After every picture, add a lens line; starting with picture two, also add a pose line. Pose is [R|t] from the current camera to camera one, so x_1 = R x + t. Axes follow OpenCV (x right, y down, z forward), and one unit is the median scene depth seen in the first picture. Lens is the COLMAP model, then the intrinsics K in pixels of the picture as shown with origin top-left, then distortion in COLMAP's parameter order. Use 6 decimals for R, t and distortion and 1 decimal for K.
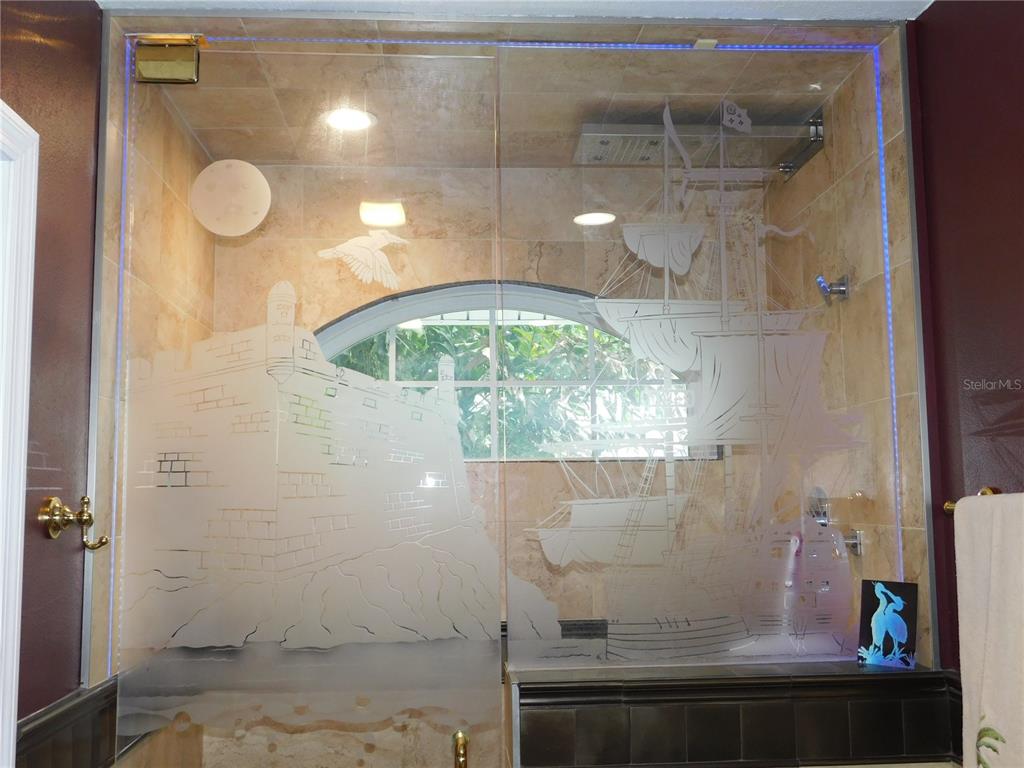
lens RADIAL K [[1098.9, 0, 513.1], [0, 1098.9, 381.6], [0, 0, 1]] dist [0.022122, 0.000000]
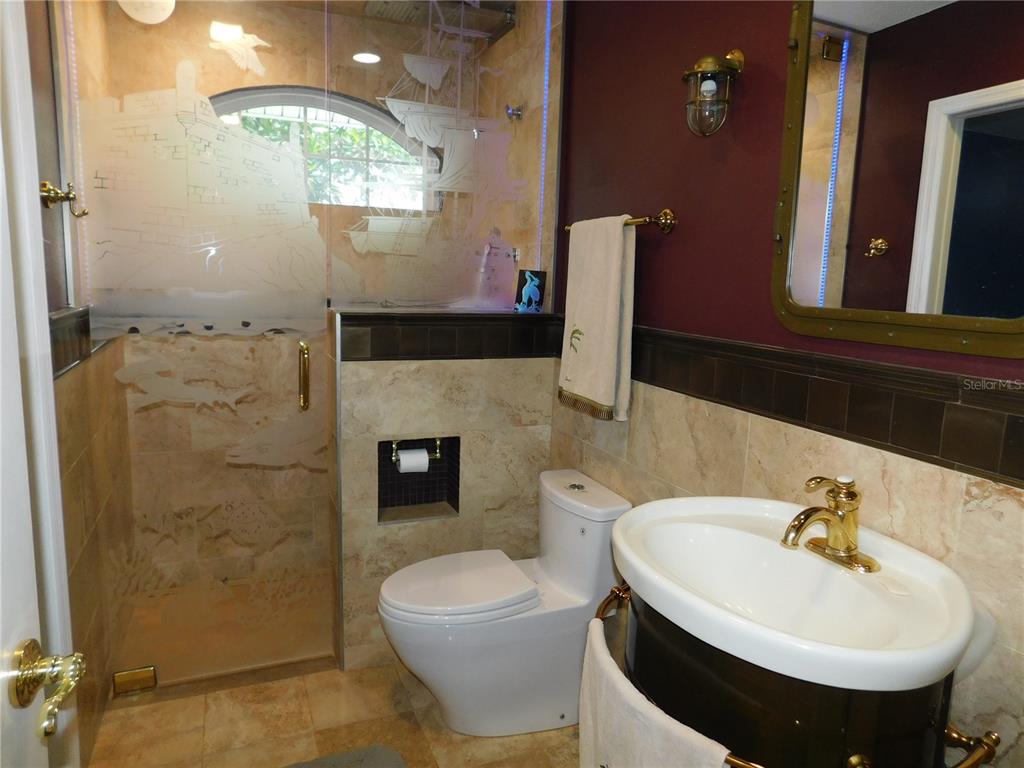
lens RADIAL K [[687.5, 0, 510.4], [0, 687.5, 383.1], [0, 0, 1]] dist [-0.061108, 0.052703]
pose [[0.944114, -0.004886, 0.329584, -0.091903], [-0.082102, 0.964890, 0.249492, 0.071659], [-0.319231, -0.262608, 0.910565, -0.134335]]
